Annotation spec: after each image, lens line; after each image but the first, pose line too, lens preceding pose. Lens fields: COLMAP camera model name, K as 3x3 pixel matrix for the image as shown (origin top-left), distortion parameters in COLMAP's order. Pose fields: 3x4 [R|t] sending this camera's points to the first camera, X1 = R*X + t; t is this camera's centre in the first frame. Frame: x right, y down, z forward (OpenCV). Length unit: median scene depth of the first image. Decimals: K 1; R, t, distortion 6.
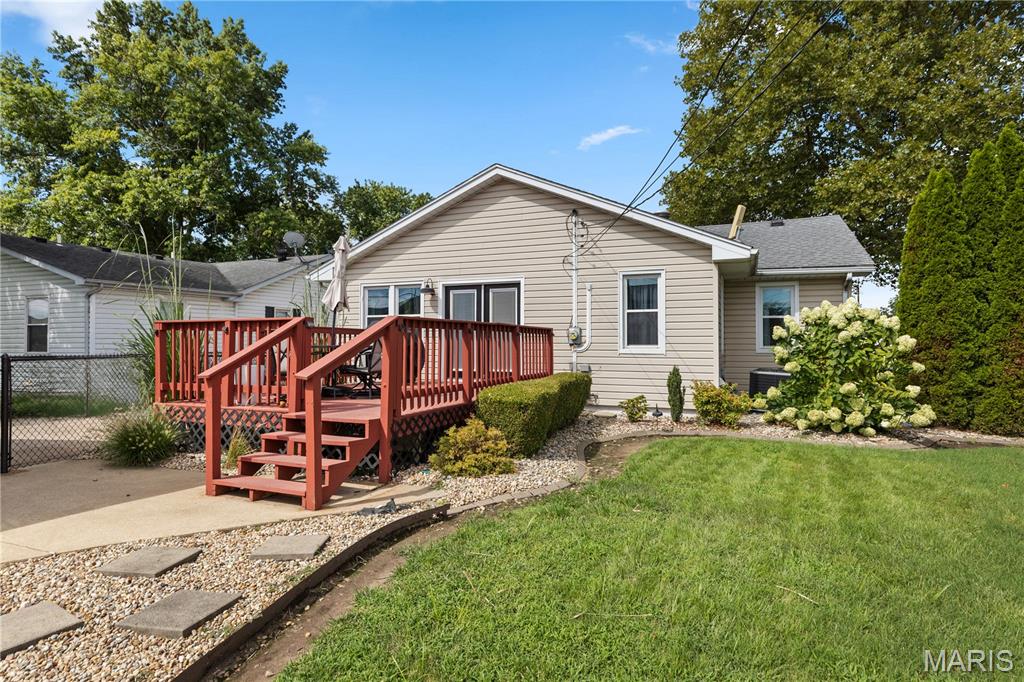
lens RADIAL K [[572.0, 0, 513.1], [0, 572.0, 324.3], [0, 0, 1]] dist [0.018222, -0.001773]
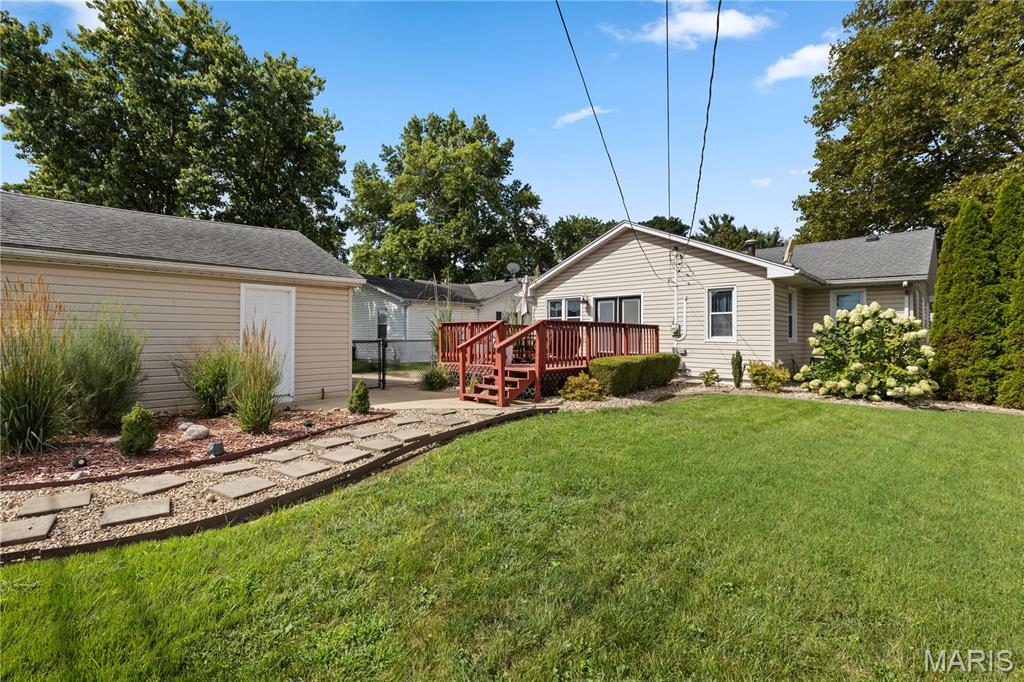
lens RADIAL K [[466.7, 0, 511.8], [0, 466.7, 336.5], [0, 0, 1]] dist [-0.003610, -0.000518]
pose [[0.923426, 0.005603, -0.383735, 0.185112], [0.006704, 0.999505, 0.030726, -0.003846], [0.383717, -0.030945, 0.922932, -0.314004]]
